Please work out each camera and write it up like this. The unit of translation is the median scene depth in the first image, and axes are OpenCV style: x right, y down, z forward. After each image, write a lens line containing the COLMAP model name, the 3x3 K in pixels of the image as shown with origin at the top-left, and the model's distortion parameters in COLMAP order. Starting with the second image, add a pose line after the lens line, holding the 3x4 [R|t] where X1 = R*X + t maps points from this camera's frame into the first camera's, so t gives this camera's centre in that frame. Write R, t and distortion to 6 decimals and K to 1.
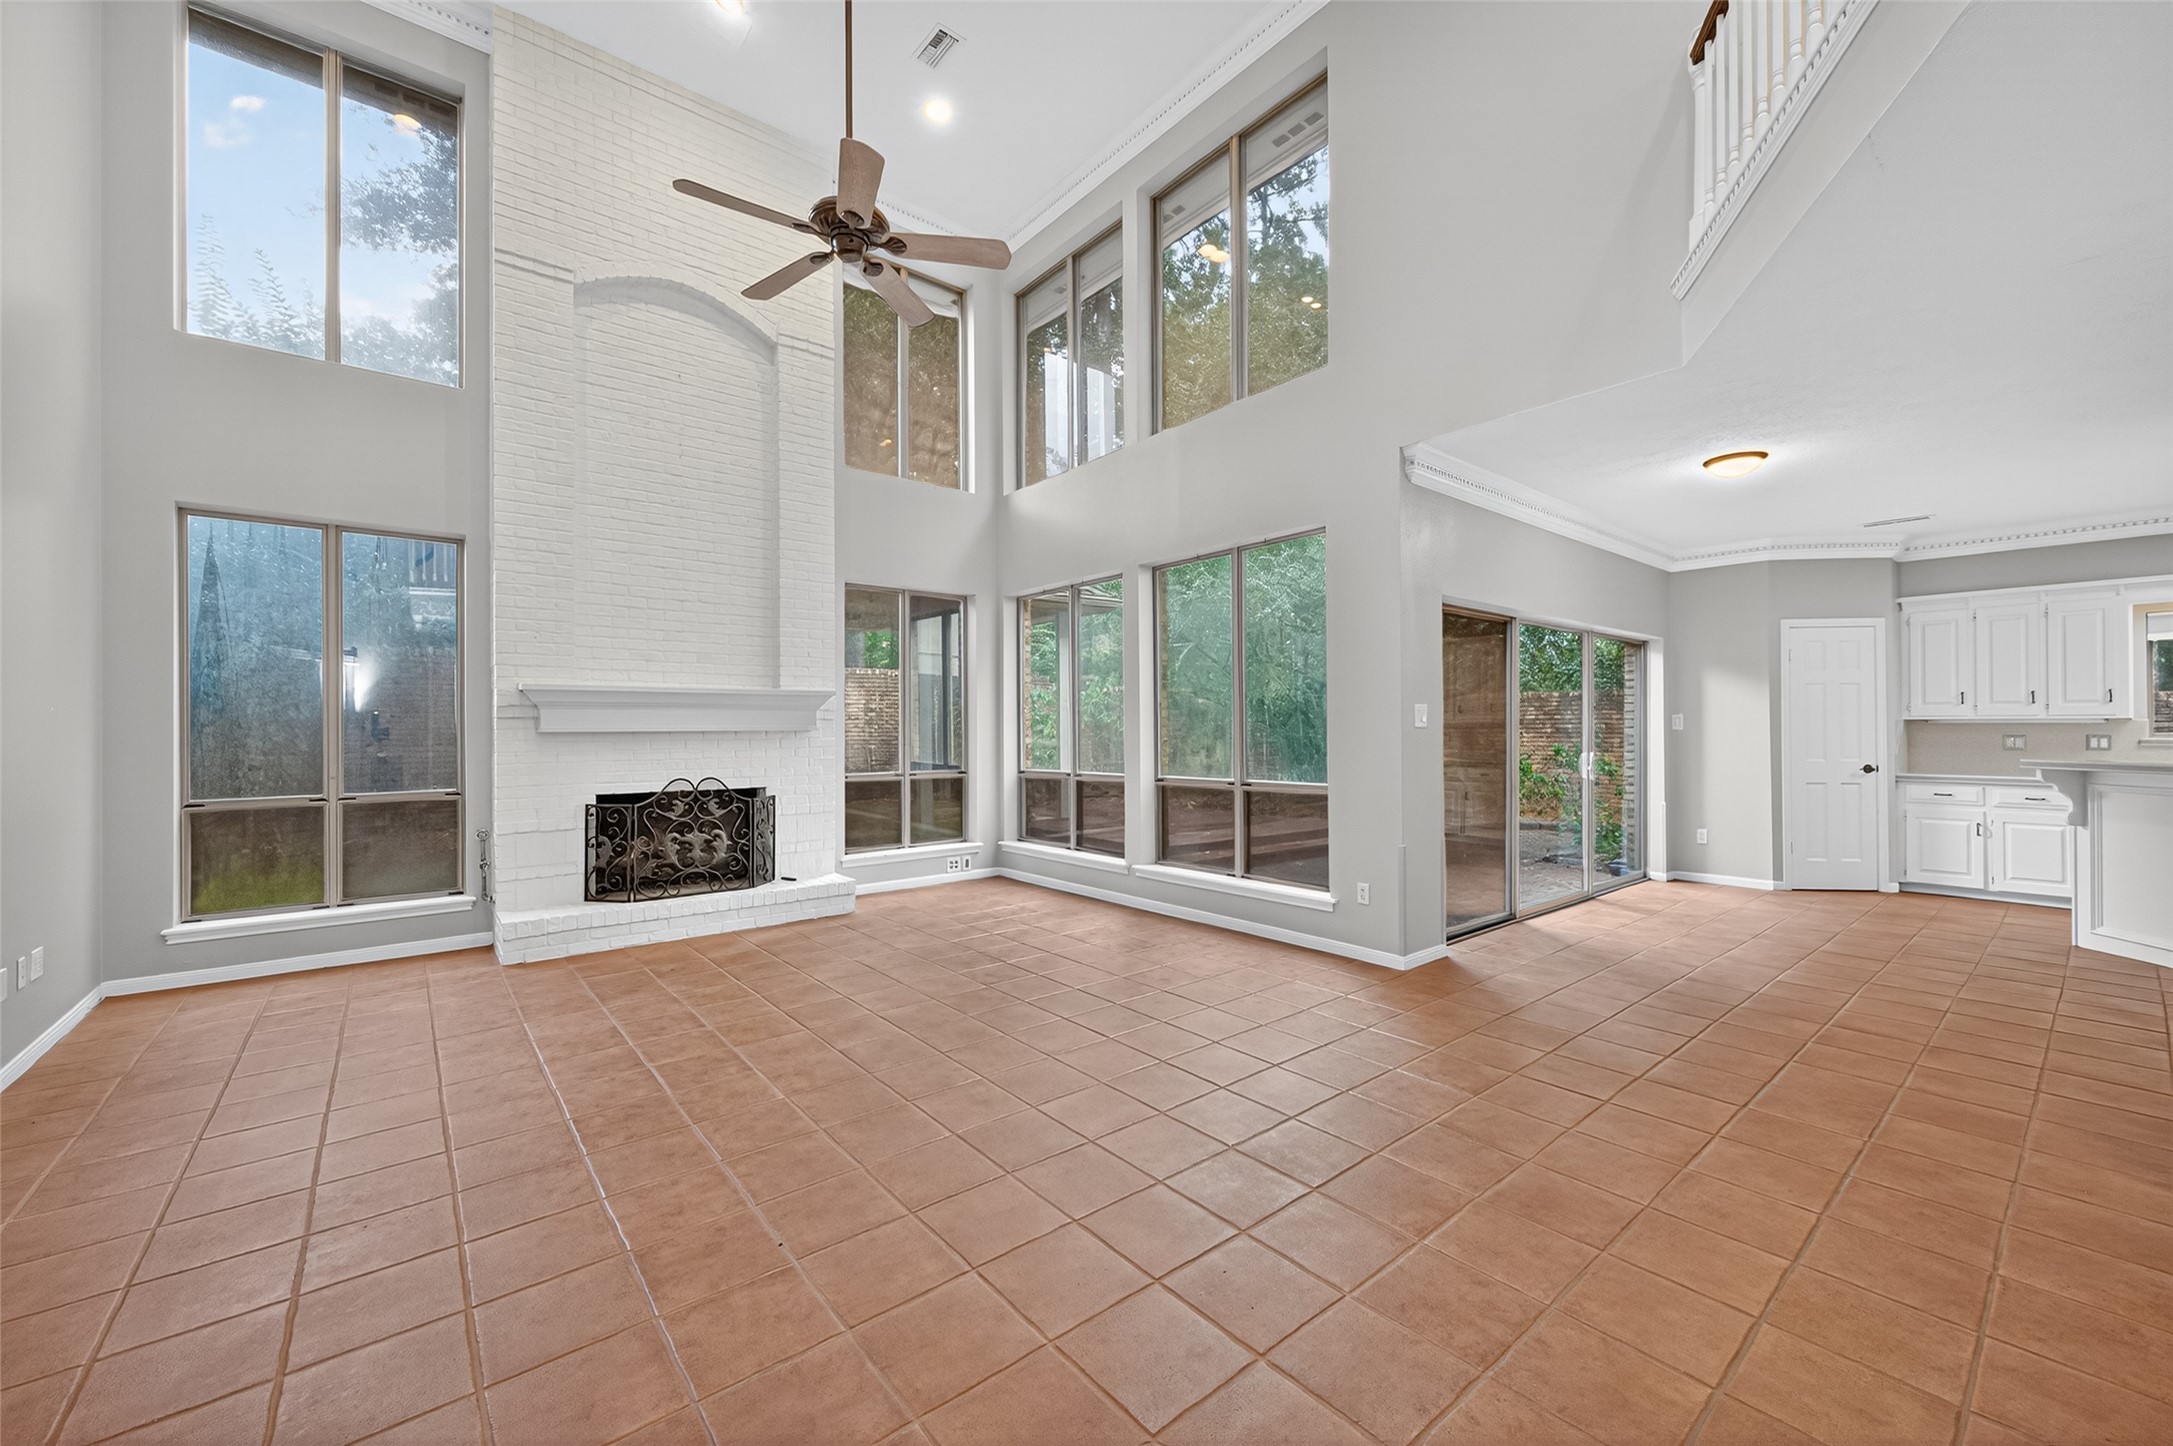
lens RADIAL K [[844.0, 0, 1090.0], [0, 844.0, 722.8], [0, 0, 1]] dist [0.007373, -0.002531]
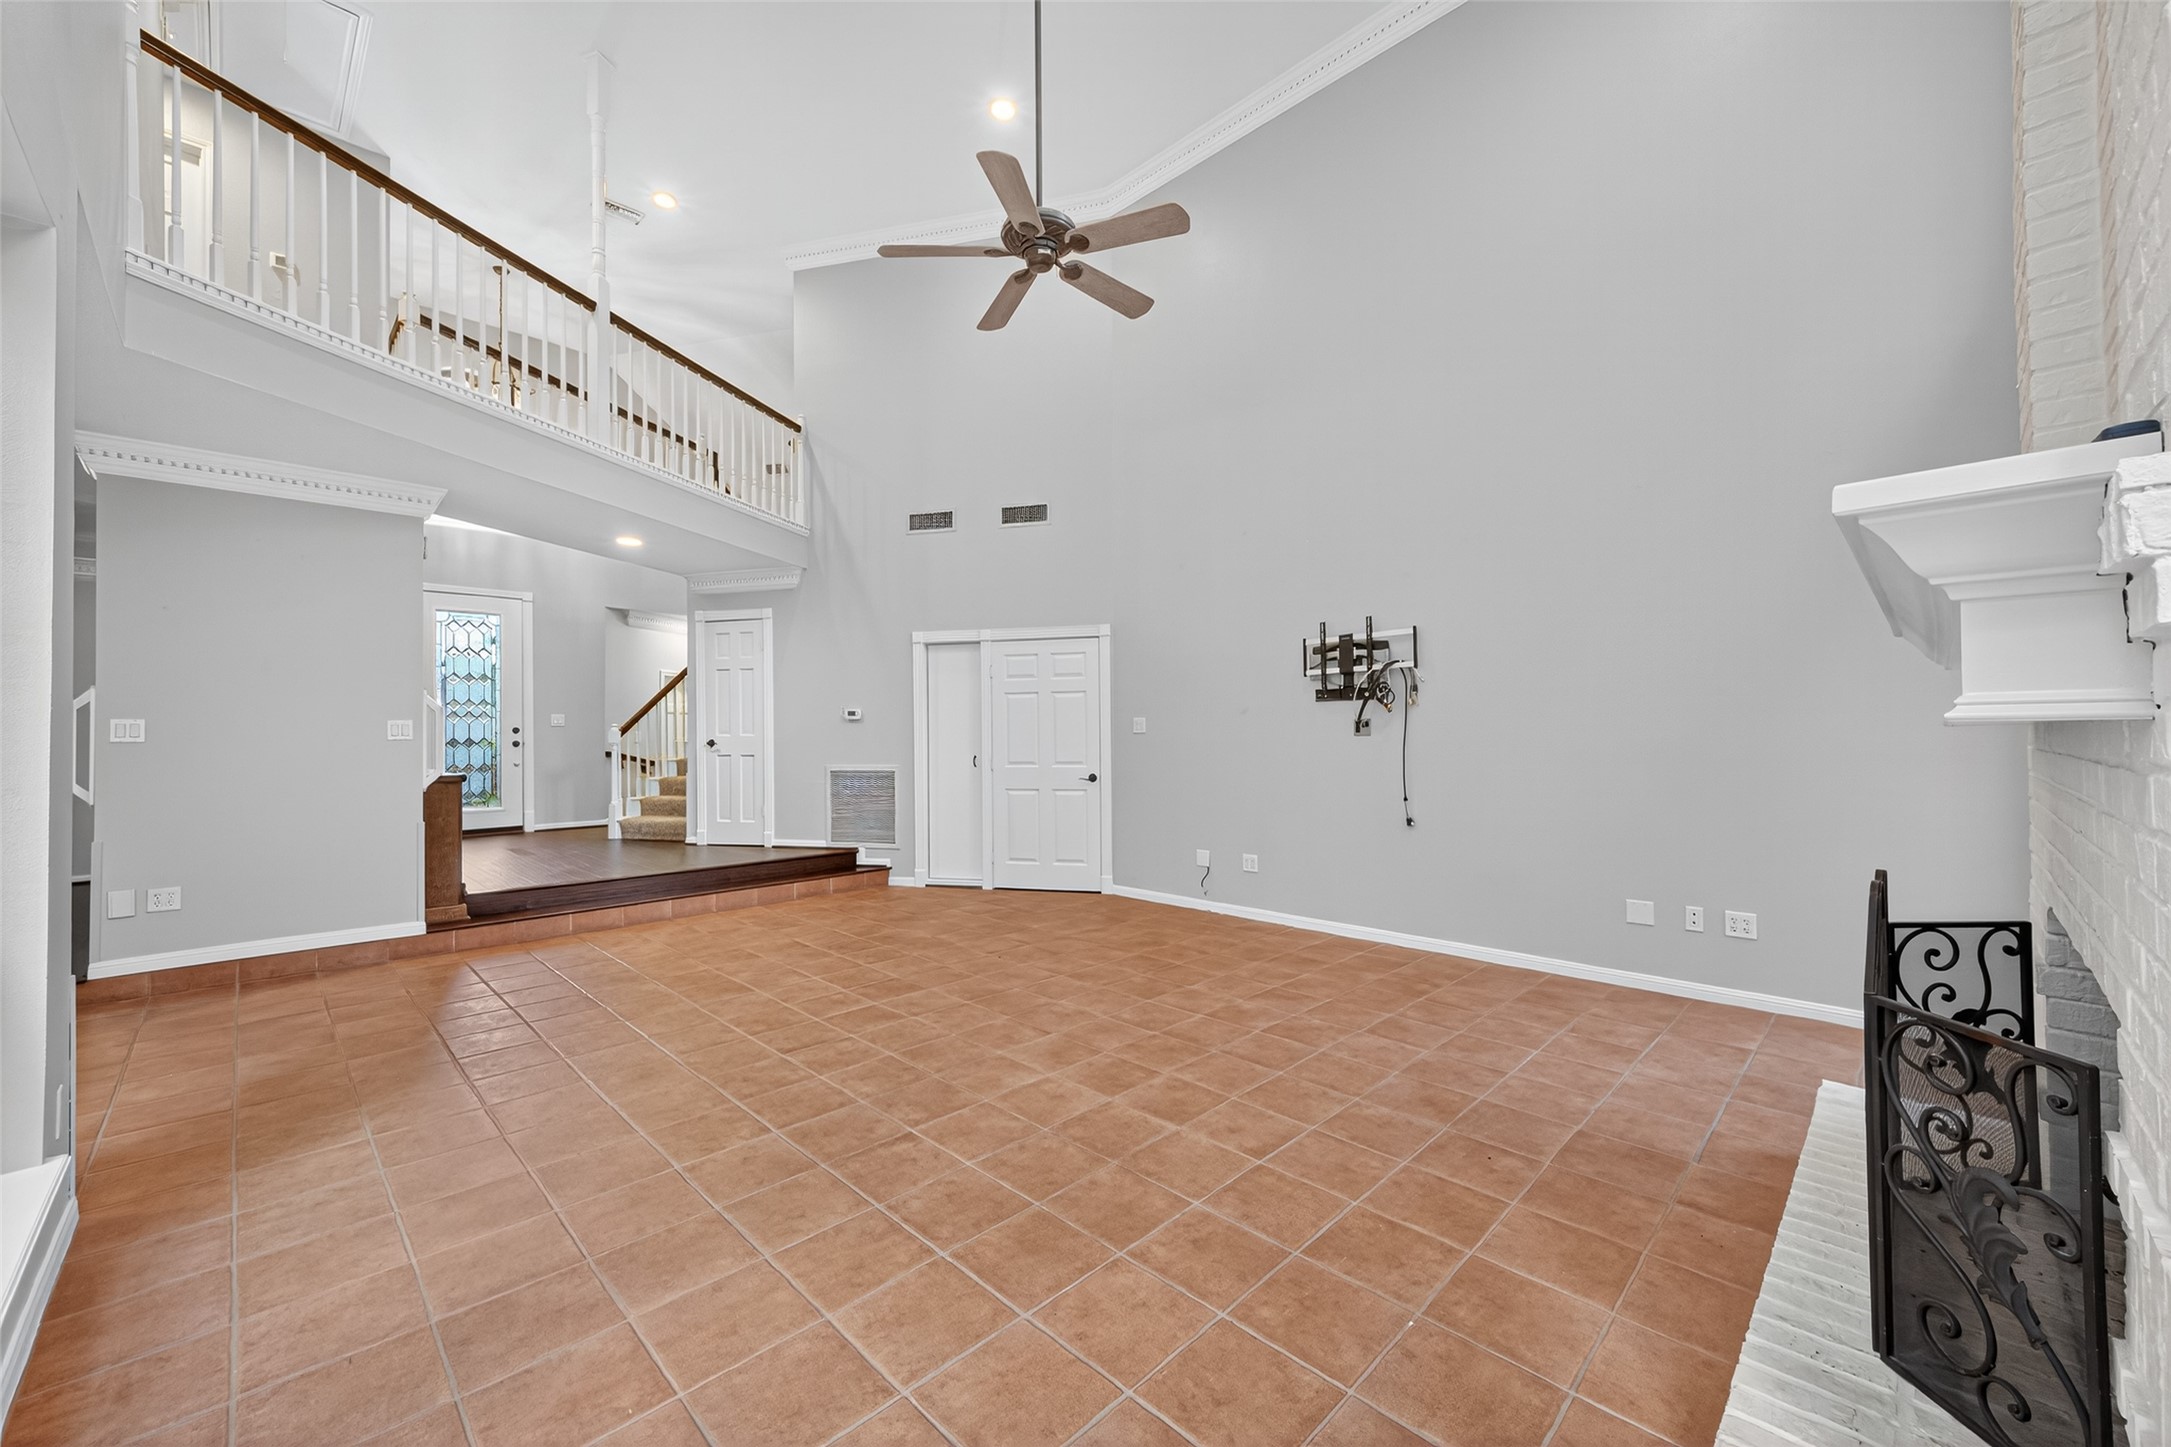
lens RADIAL K [[838.8, 0, 1090.2], [0, 838.8, 726.6], [0, 0, 1]] dist [0.005792, -0.002978]
pose [[-0.995315, 0.012663, -0.095847, -0.156641], [0.014281, 0.999767, -0.016211, 0.011787], [0.095620, -0.017504, -0.995264, 1.296051]]
